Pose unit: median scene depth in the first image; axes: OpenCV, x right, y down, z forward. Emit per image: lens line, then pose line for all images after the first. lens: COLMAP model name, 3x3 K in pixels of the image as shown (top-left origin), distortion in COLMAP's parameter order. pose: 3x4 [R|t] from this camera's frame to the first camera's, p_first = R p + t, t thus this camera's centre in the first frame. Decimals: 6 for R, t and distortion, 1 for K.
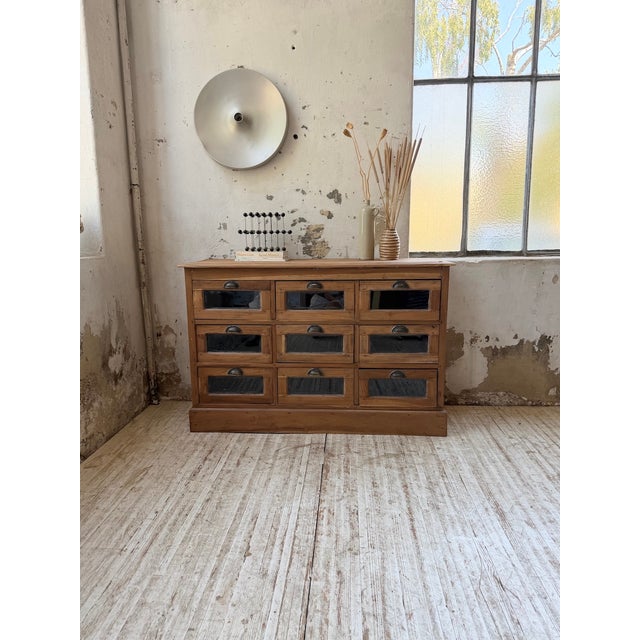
lens RADIAL K [[459.5, 0, 317.6], [0, 459.5, 320.9], [0, 0, 1]] dist [0.091853, -0.152907]
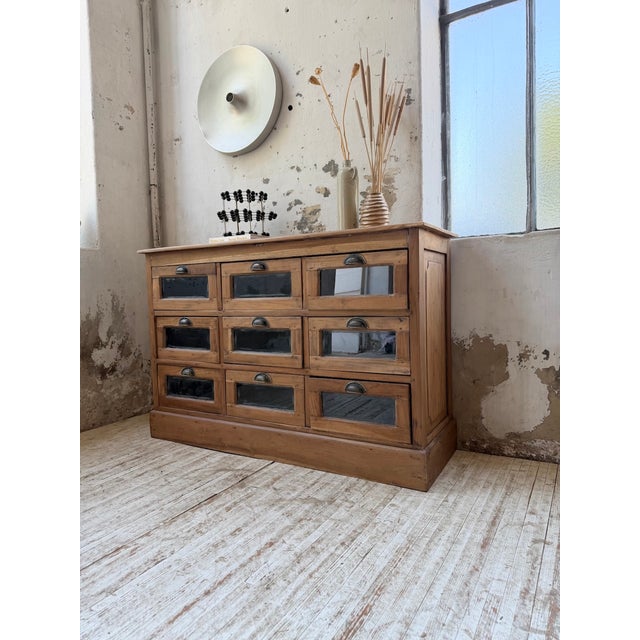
lens RADIAL K [[454.2, 0, 318.6], [0, 454.2, 323.3], [0, 0, 1]] dist [0.026805, -0.038325]
pose [[0.892995, 0.014361, -0.449837, 0.431416], [-0.061405, 0.994032, -0.090164, 0.083544], [0.445858, 0.108138, 0.888548, 0.350182]]
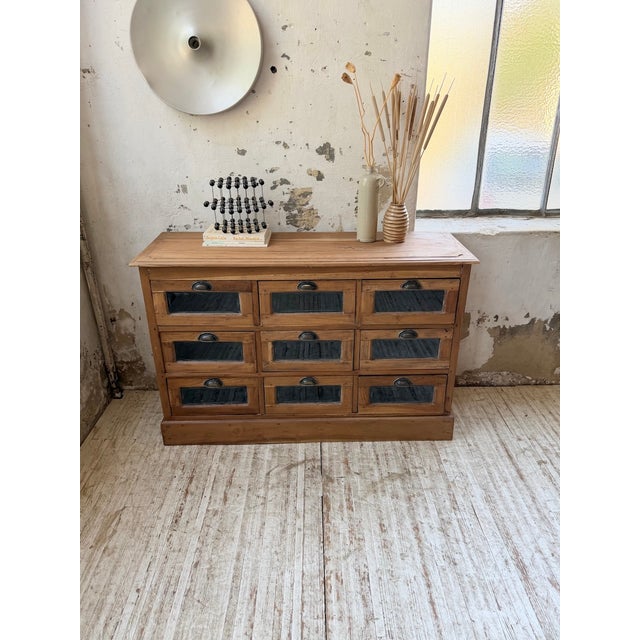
lens RADIAL K [[470.8, 0, 324.7], [0, 470.8, 316.1], [0, 0, 1]] dist [0.051151, -0.073175]
pose [[0.995884, -0.026917, 0.086549, -0.047397], [0.004880, 0.969424, 0.245342, -0.222706], [-0.090507, -0.243910, 0.965565, 0.181137]]
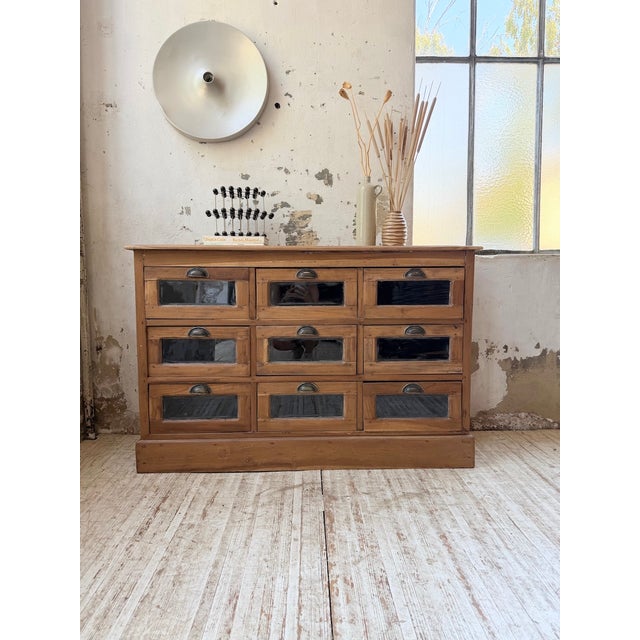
lens RADIAL K [[465.1, 0, 322.3], [0, 465.1, 318.9], [0, 0, 1]] dist [0.035084, -0.046022]
pose [[0.995380, -0.000900, 0.096008, -0.054096], [0.009868, 0.995620, -0.092971, 0.070041], [-0.095504, 0.093489, 0.991029, 0.219980]]
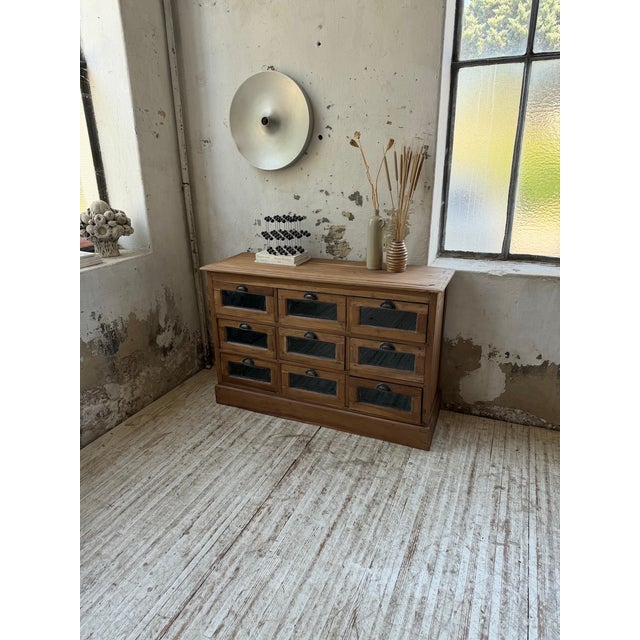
lens RADIAL K [[452.6, 0, 322.2], [0, 452.6, 321.0], [0, 0, 1]] dist [0.081431, -0.143364]
pose [[0.944252, 0.110517, -0.310120, 0.341424], [-0.056405, 0.982352, 0.178337, -0.204132], [0.324356, -0.150902, 0.933821, 0.022847]]
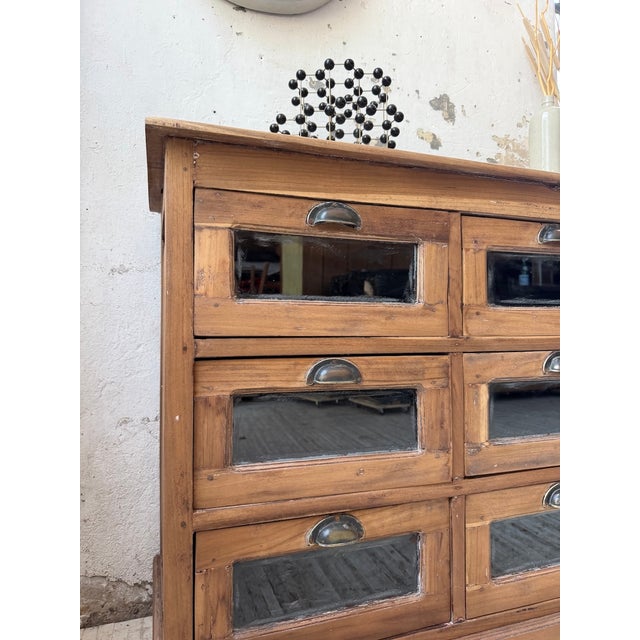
lens RADIAL K [[459.4, 0, 316.9], [0, 459.4, 318.8], [0, 0, 1]] dist [0.025581, -0.060486]
pose [[0.925888, 0.015905, 0.377462, -0.301715], [0.064367, 0.977865, -0.199090, 0.041918], [-0.372274, 0.208631, 0.904370, 0.744089]]
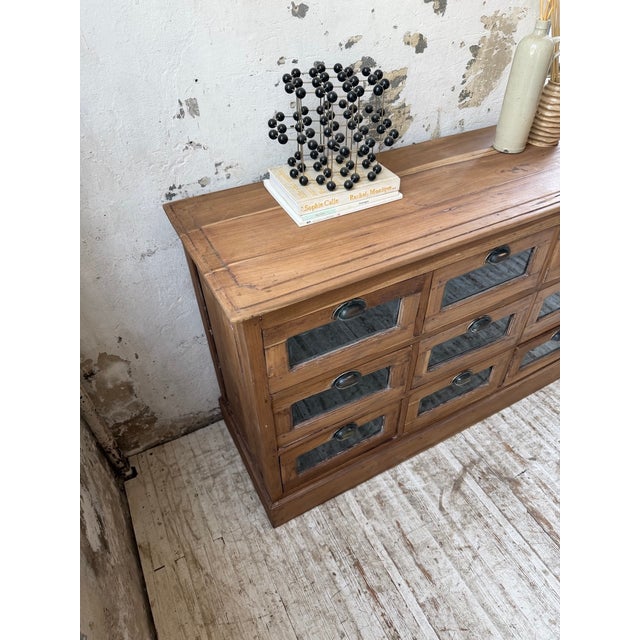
lens RADIAL K [[460.0, 0, 325.2], [0, 460.0, 320.1], [0, 0, 1]] dist [0.032826, -0.055341]
pose [[0.849394, -0.354685, 0.390804, -0.369567], [0.094122, 0.830433, 0.549111, -0.298668], [-0.519298, -0.429628, 0.738749, 0.685712]]
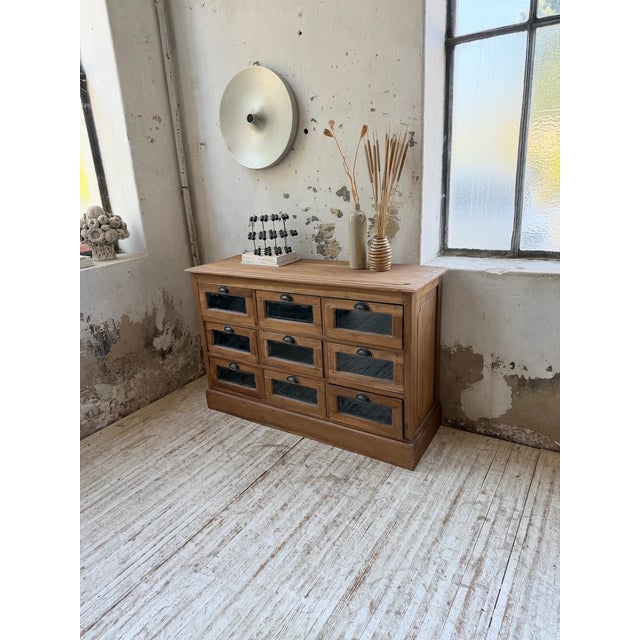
lens RADIAL K [[452.7, 0, 315.3], [0, 452.7, 322.3], [0, 0, 1]] dist [0.077885, -0.123700]
pose [[0.876066, 0.112338, -0.468924, 0.506006], [-0.037649, 0.985450, 0.165742, -0.185727], [0.480720, -0.127547, 0.867548, 0.162114]]
